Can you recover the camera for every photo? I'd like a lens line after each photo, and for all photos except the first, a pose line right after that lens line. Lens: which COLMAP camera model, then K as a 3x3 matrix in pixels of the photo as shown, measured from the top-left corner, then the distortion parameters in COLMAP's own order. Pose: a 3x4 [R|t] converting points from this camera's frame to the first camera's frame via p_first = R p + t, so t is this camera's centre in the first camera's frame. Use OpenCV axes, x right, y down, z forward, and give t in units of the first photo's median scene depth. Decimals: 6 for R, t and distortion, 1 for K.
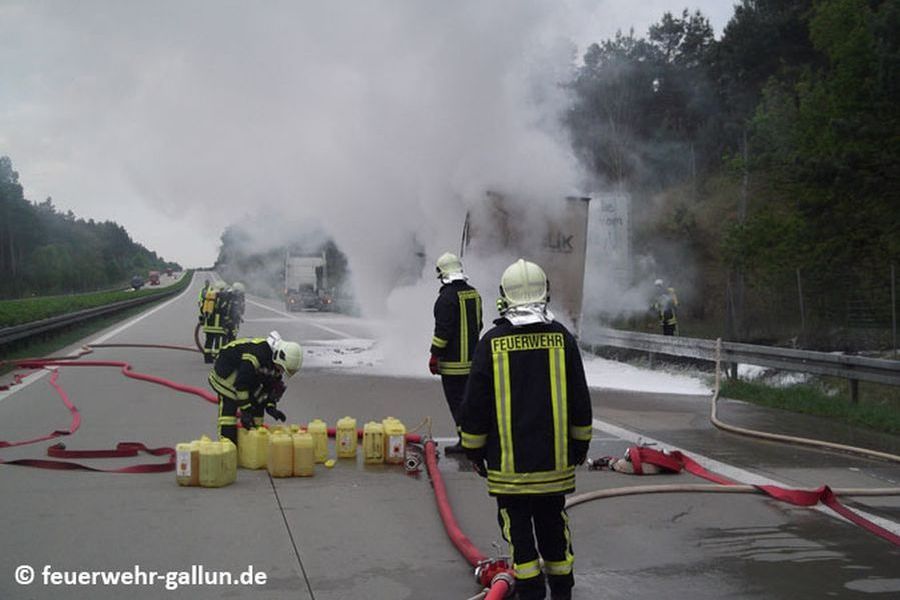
lens RADIAL K [[1388.6, 0, 474.0], [0, 1388.6, 280.6], [0, 0, 1]] dist [0.026242, 1.148183]
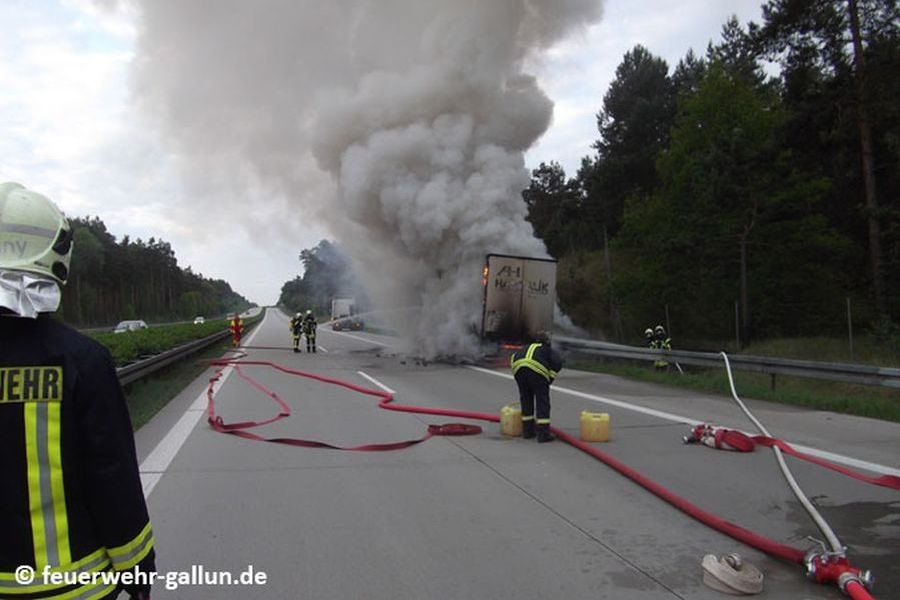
lens RADIAL K [[776.1, 0, 450.0], [0, 776.1, 300.0], [0, 0, 1]] dist [0.000995, 0.002577]
pose [[0.999334, 0.001905, 0.036430, -0.053175], [-0.001282, 0.999852, -0.017142, 0.002146], [-0.036457, 0.017084, 0.999189, 0.072826]]
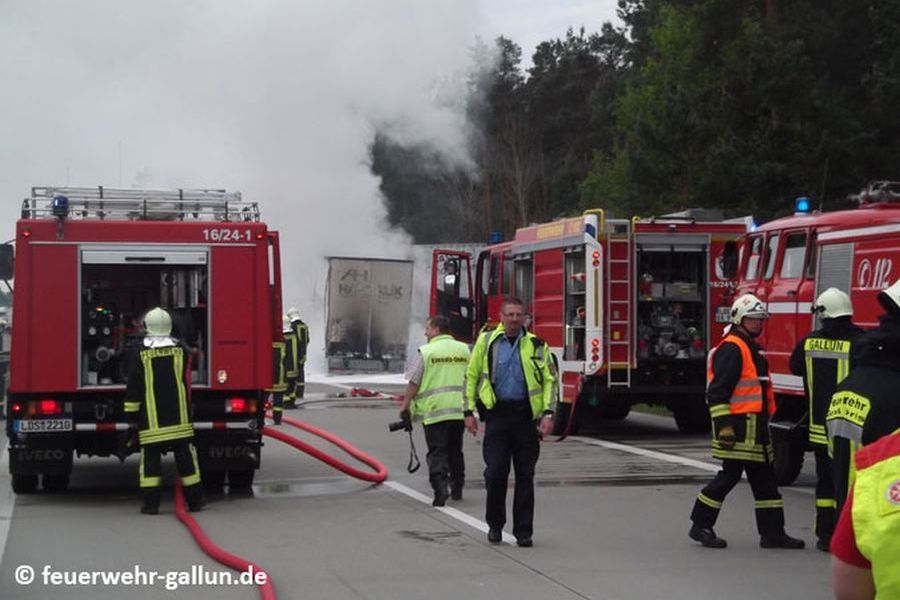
lens RADIAL K [[2099.1, 0, 450.0], [0, 2099.1, 300.0], [0, 0, 1]] dist [0.023525, 0.042713]
pose [[0.999917, -0.010909, -0.006918, 0.093817], [0.010860, 0.999916, -0.007098, -0.001777], [0.006995, 0.007022, 0.999951, -0.819877]]
